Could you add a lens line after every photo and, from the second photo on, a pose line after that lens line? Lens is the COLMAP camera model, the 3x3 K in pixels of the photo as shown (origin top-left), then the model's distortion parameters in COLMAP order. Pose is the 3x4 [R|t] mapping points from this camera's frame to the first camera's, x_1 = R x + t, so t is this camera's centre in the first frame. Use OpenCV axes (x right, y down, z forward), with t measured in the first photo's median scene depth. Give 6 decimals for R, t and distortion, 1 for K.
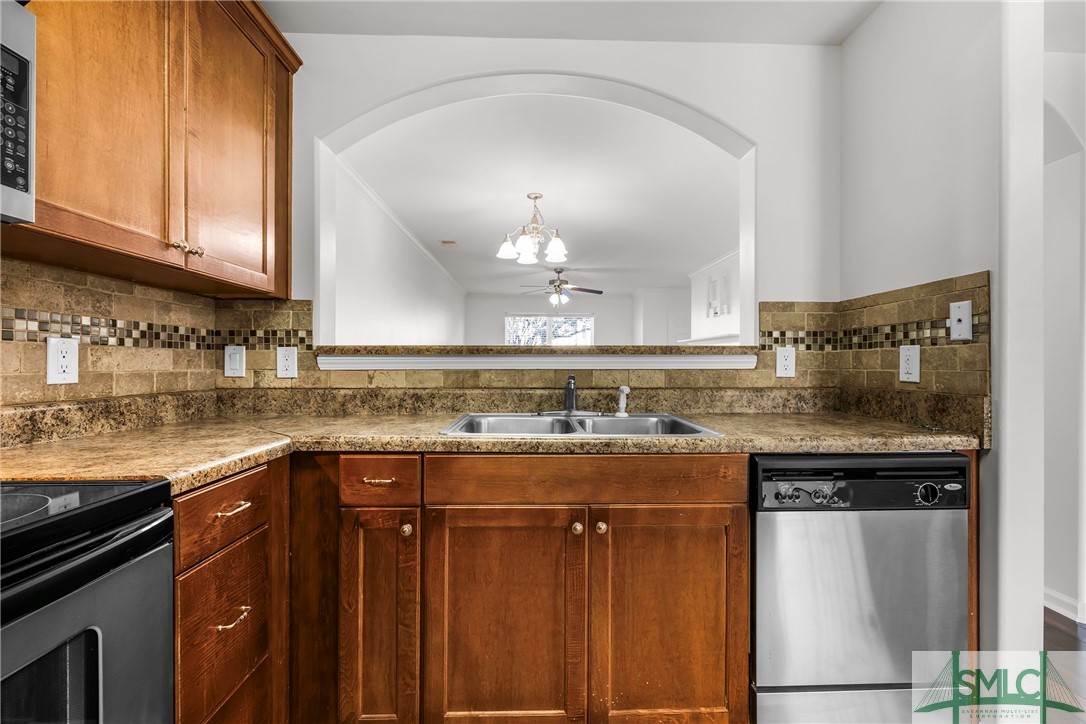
lens RADIAL K [[451.7, 0, 544.9], [0, 451.7, 359.1], [0, 0, 1]] dist [-0.000605, 0.000211]
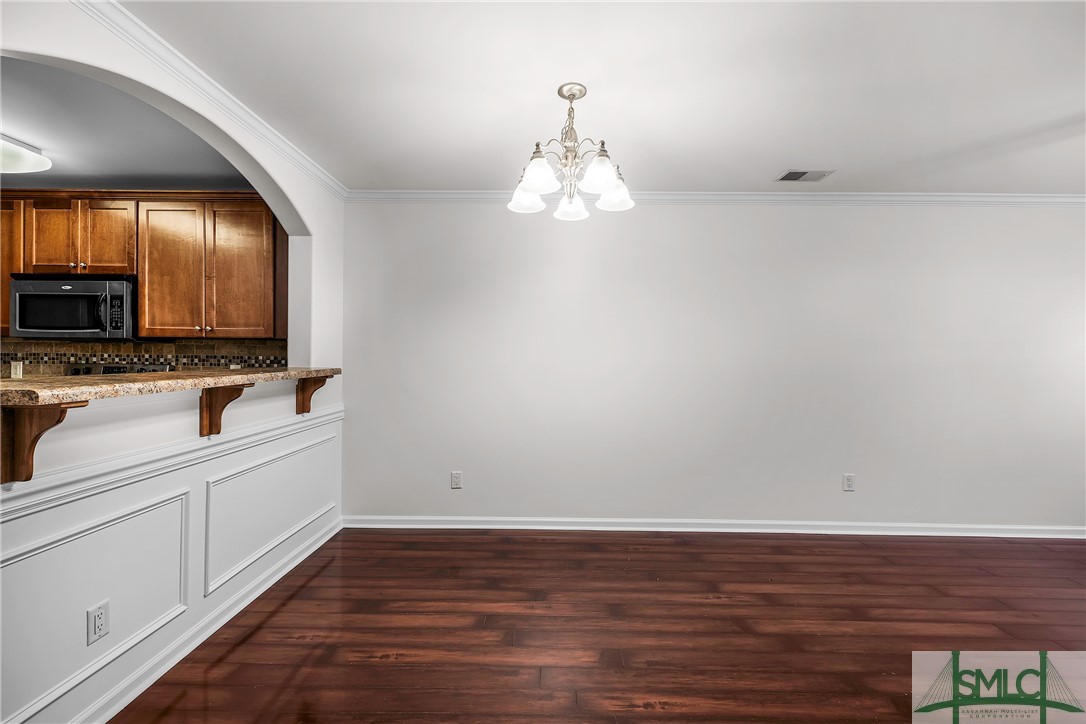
lens RADIAL K [[451.7, 0, 544.9], [0, 451.7, 359.1], [0, 0, 1]] dist [-0.000605, 0.000211]
pose [[-0.044249, 0.003239, -0.999015, 1.326104], [-0.008956, 0.999953, 0.003639, -0.090403], [0.998980, 0.009108, -0.044218, 2.521888]]
